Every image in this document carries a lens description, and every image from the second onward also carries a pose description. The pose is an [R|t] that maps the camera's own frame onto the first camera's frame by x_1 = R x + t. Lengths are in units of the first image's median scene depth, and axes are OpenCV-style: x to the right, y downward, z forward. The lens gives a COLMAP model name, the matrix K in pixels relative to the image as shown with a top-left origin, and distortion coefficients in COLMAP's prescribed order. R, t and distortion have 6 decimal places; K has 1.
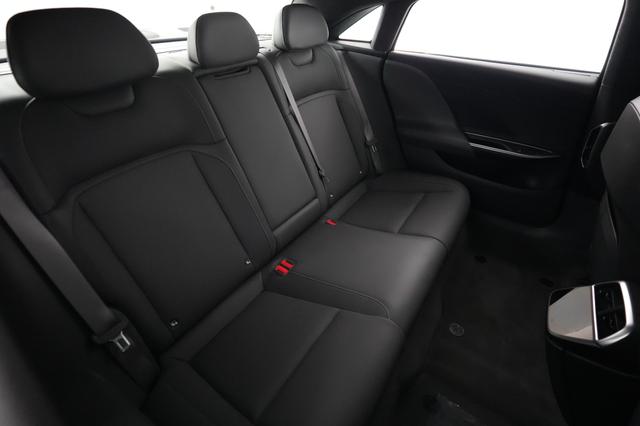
lens RADIAL K [[316.8, 0, 320.0], [0, 316.8, 213.0], [0, 0, 1]] dist [0.000318, 0.000316]
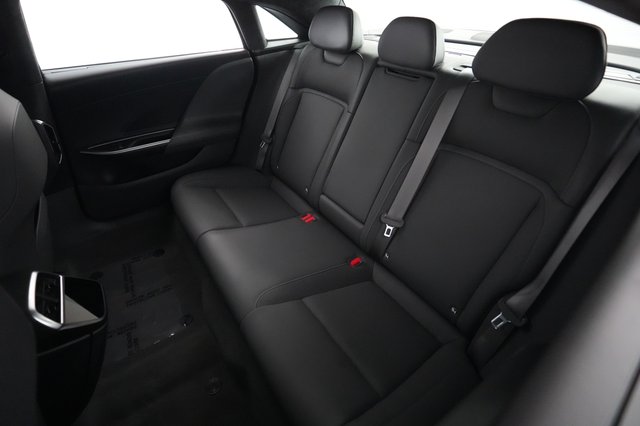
lens RADIAL K [[316.8, 0, 320.0], [0, 316.8, 213.0], [0, 0, 1]] dist [0.000318, 0.000316]
pose [[-0.381414, 0.510979, -0.770340, 0.806955], [-0.549152, 0.545106, 0.633476, -0.646471], [0.743609, 0.664651, 0.072694, 0.936292]]
